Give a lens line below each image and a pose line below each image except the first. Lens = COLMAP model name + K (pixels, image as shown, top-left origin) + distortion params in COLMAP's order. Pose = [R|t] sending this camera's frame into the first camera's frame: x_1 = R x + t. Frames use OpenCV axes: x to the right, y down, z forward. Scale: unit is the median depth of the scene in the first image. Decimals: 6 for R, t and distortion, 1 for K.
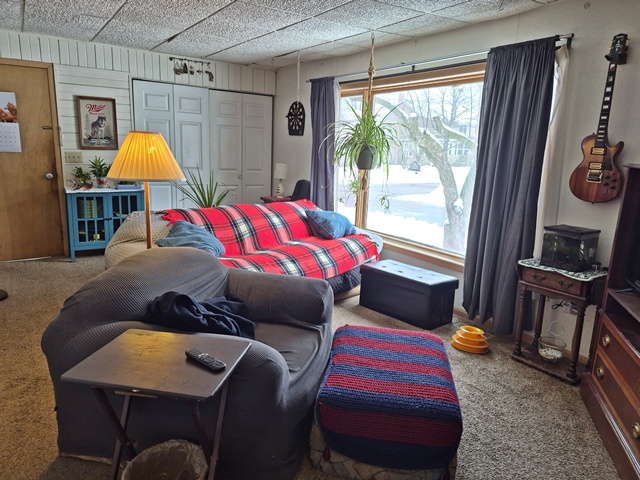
lens RADIAL K [[448.5, 0, 324.7], [0, 448.5, 236.2], [0, 0, 1]] dist [0.104908, -0.104738]
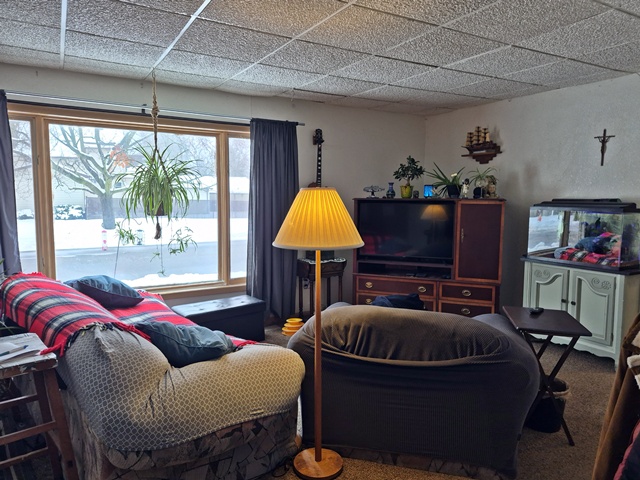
lens RADIAL K [[448.5, 0, 324.7], [0, 448.5, 236.2], [0, 0, 1]] dist [0.104908, -0.104738]
pose [[0.059158, -0.078780, 0.995135, -0.848840], [0.220009, 0.973397, 0.063980, -0.092808], [-0.973702, 0.215154, 0.074916, 0.661226]]
